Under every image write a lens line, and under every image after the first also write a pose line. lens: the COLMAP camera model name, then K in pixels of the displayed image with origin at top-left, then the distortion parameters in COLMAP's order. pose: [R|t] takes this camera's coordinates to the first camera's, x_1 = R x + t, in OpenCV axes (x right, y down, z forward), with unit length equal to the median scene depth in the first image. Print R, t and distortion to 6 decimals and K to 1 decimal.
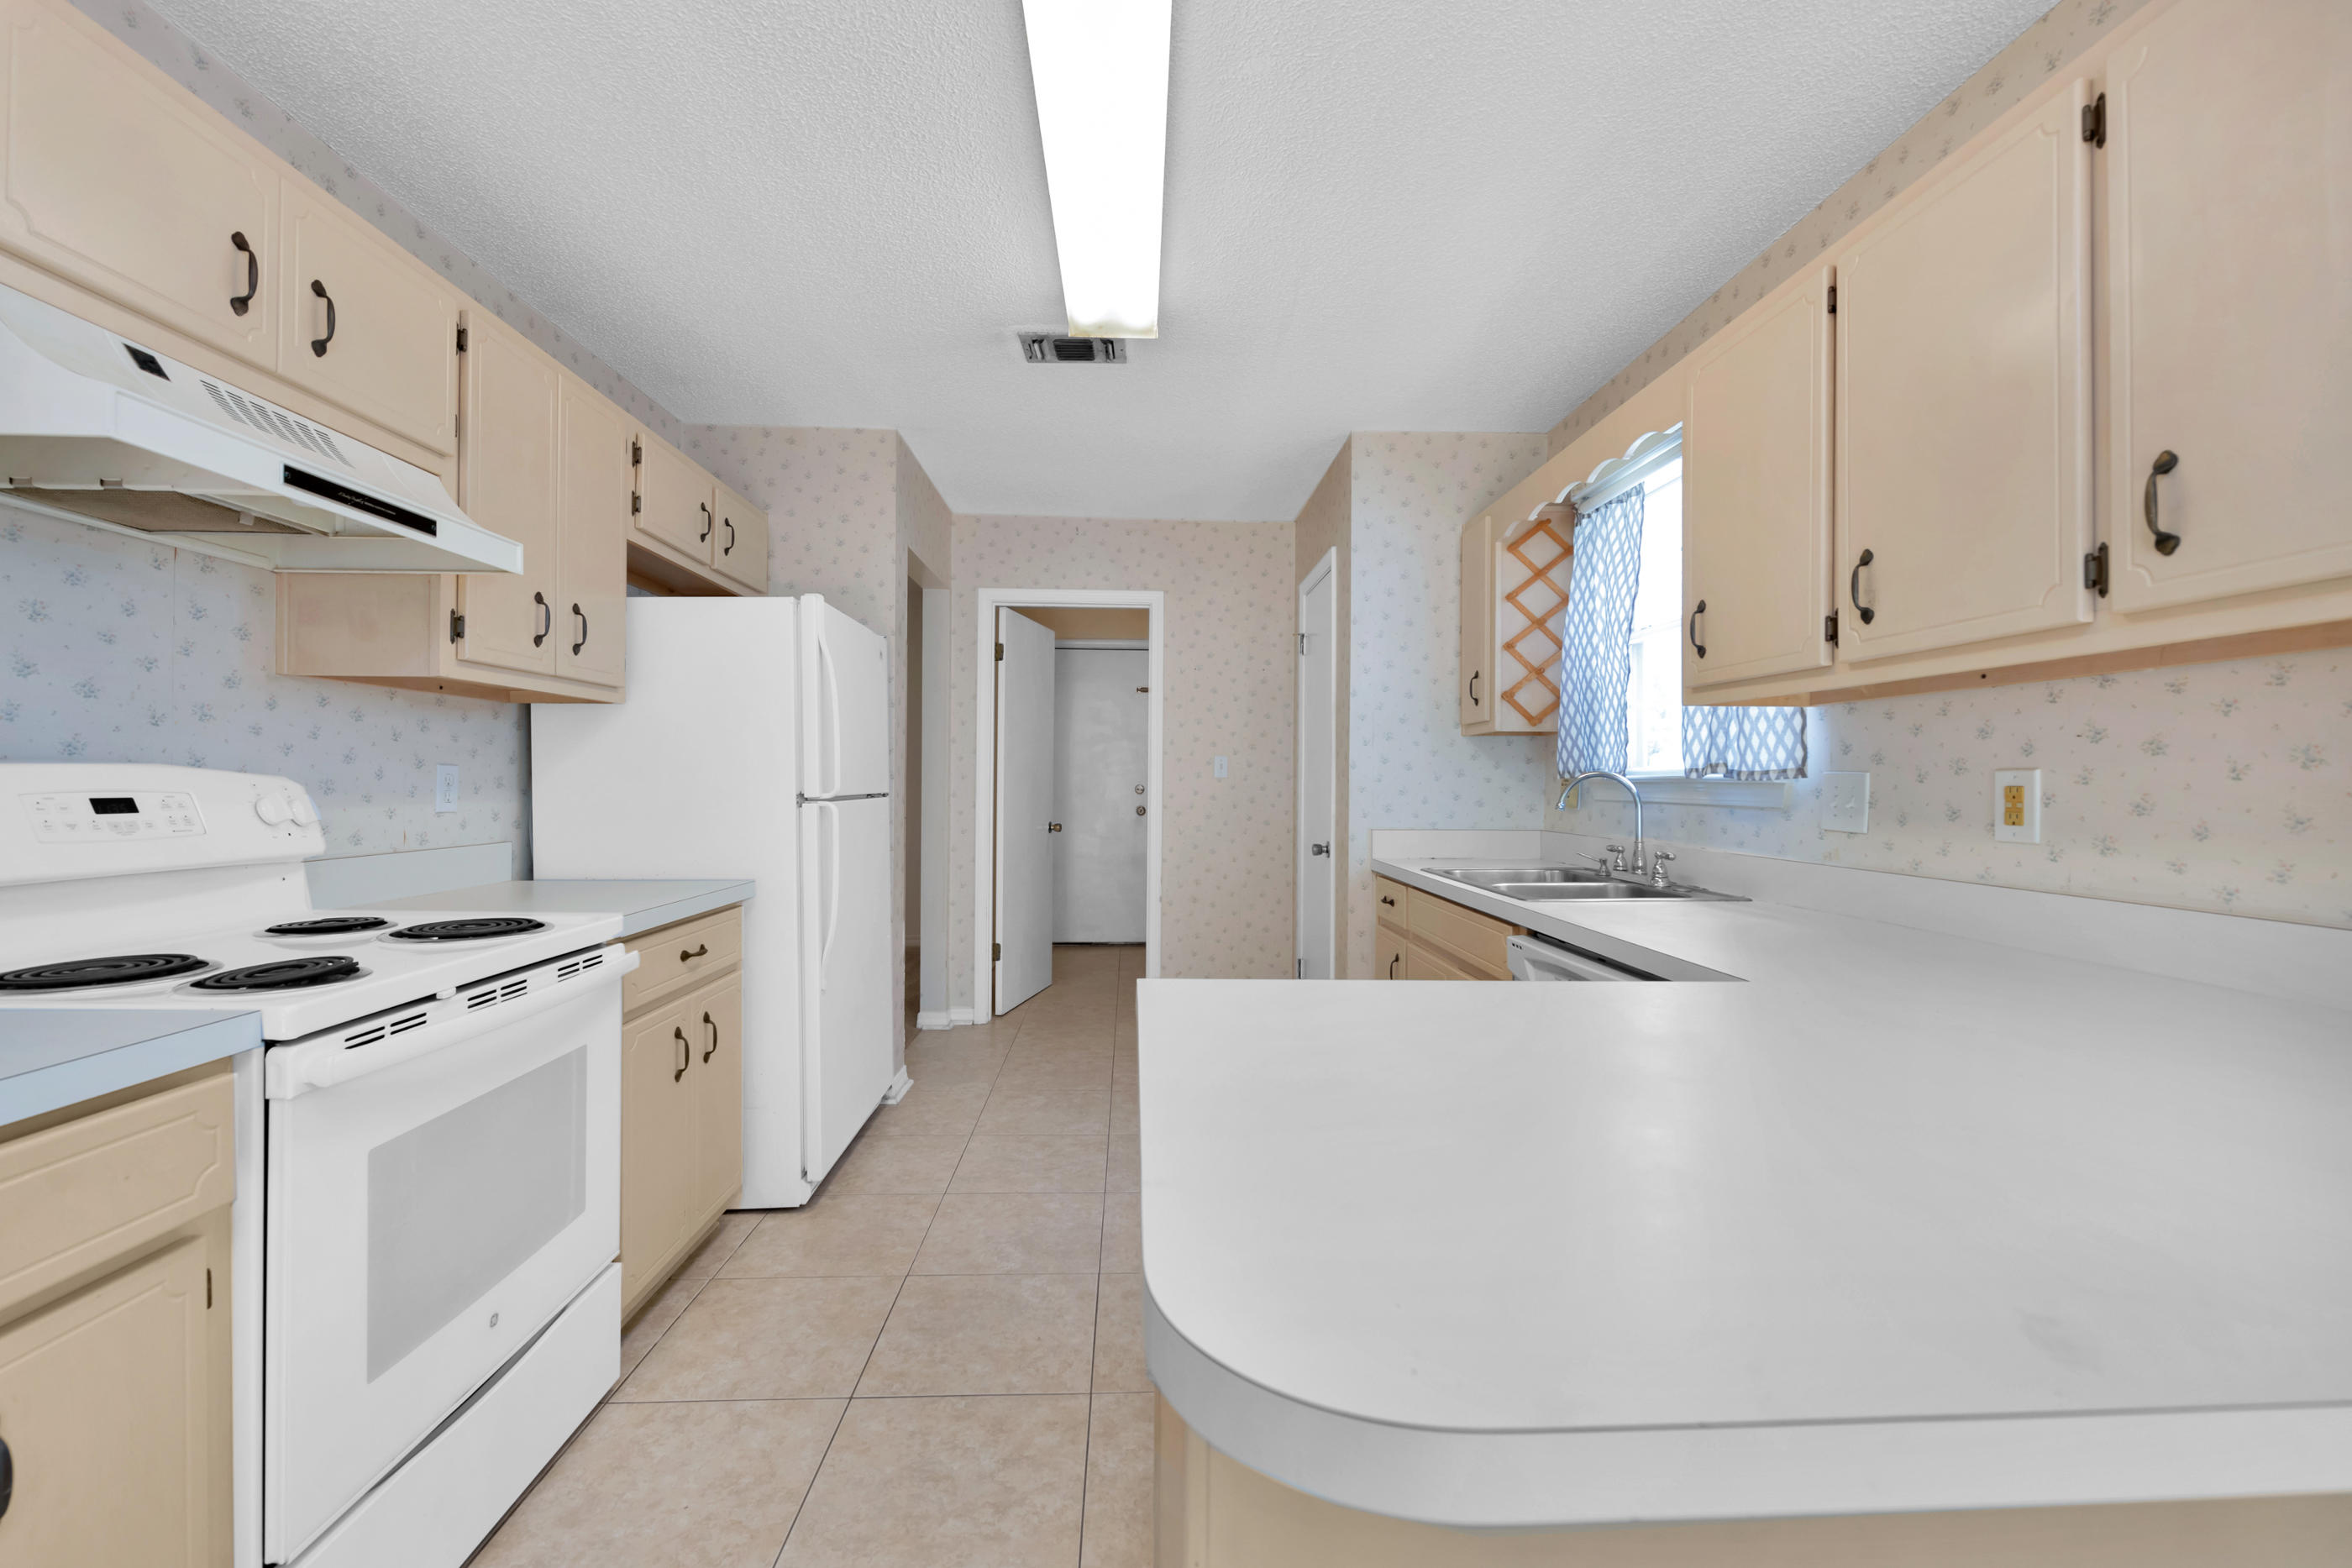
lens RADIAL K [[957.3, 0, 1176.5], [0, 957.3, 781.5], [0, 0, 1]] dist [-0.000498, -0.002826]
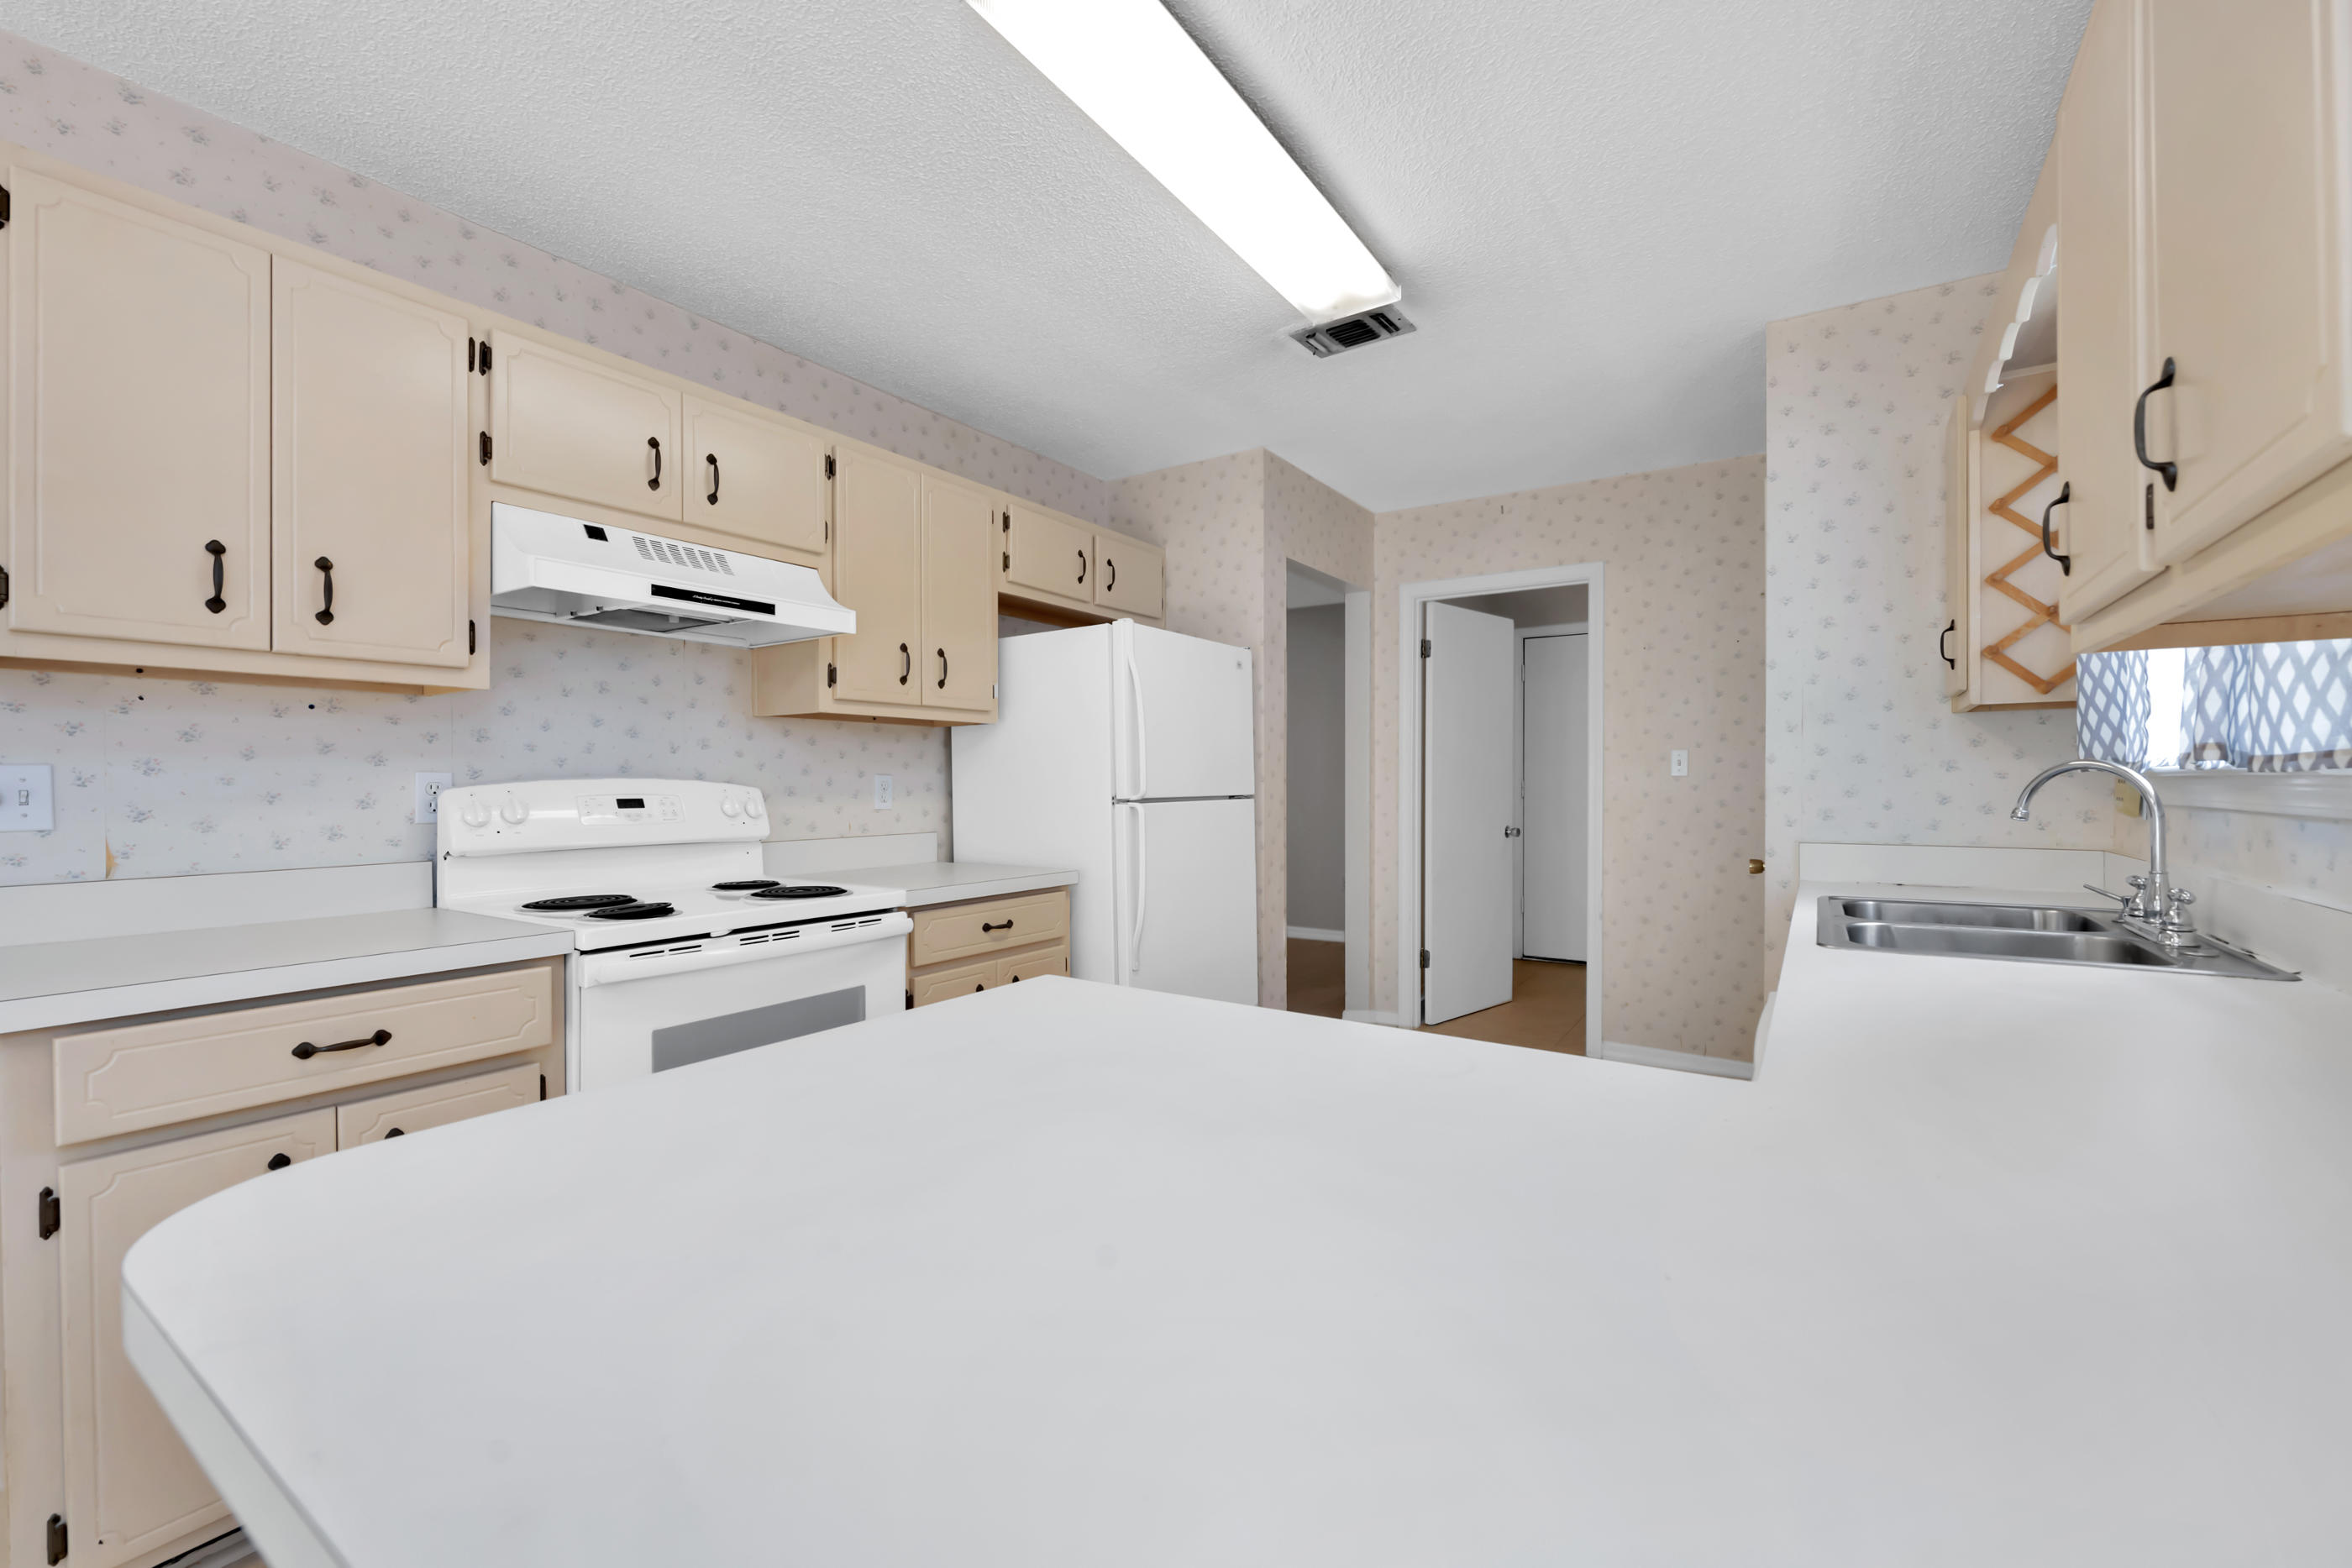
lens RADIAL K [[957.3, 0, 1184.6], [0, 957.3, 794.9], [0, 0, 1]] dist [-0.000498, -0.002826]
pose [[0.806707, -0.000506, -0.590951, 0.354583], [0.008209, 0.999913, 0.010349, 0.000939], [0.590895, -0.013199, 0.806641, 0.131987]]
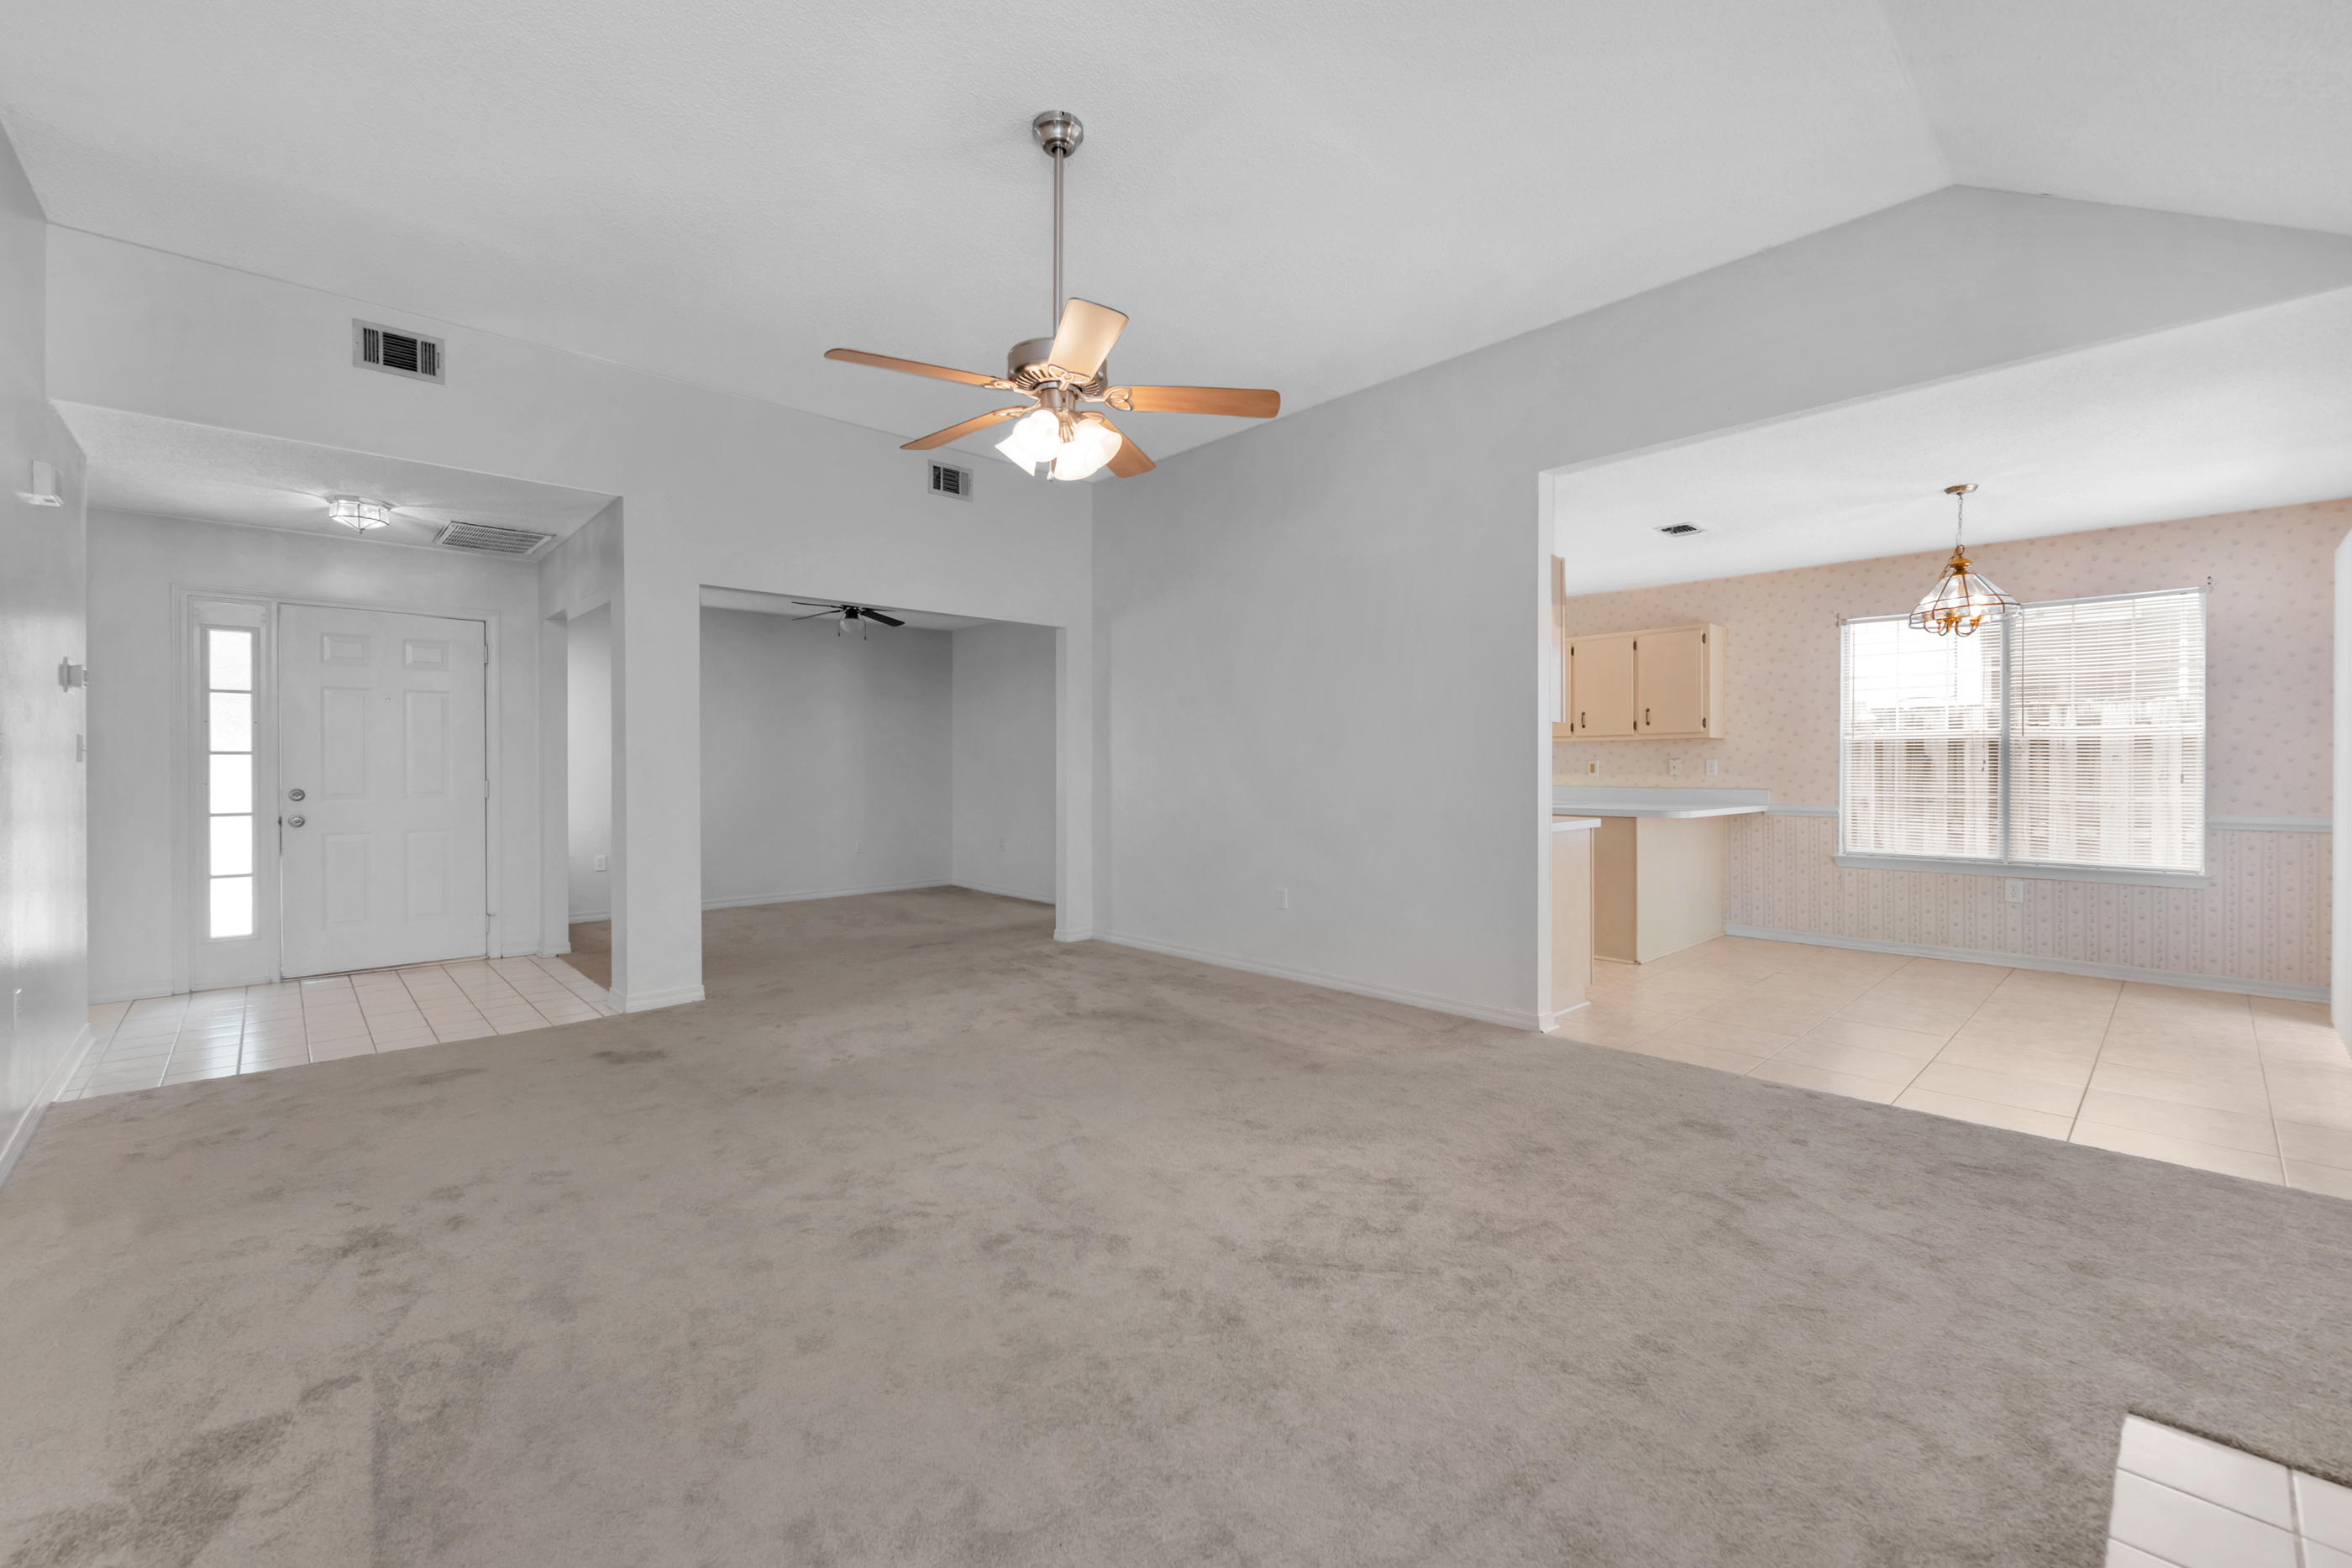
lens RADIAL K [[958.0, 0, 1174.3], [0, 958.0, 774.9], [0, 0, 1]] dist [-0.005803, -0.000982]
pose [[0.765685, -0.014661, 0.643049, -2.220245], [0.007777, 0.999878, 0.013535, -0.011866], [-0.643169, -0.005363, 0.765705, -0.737143]]
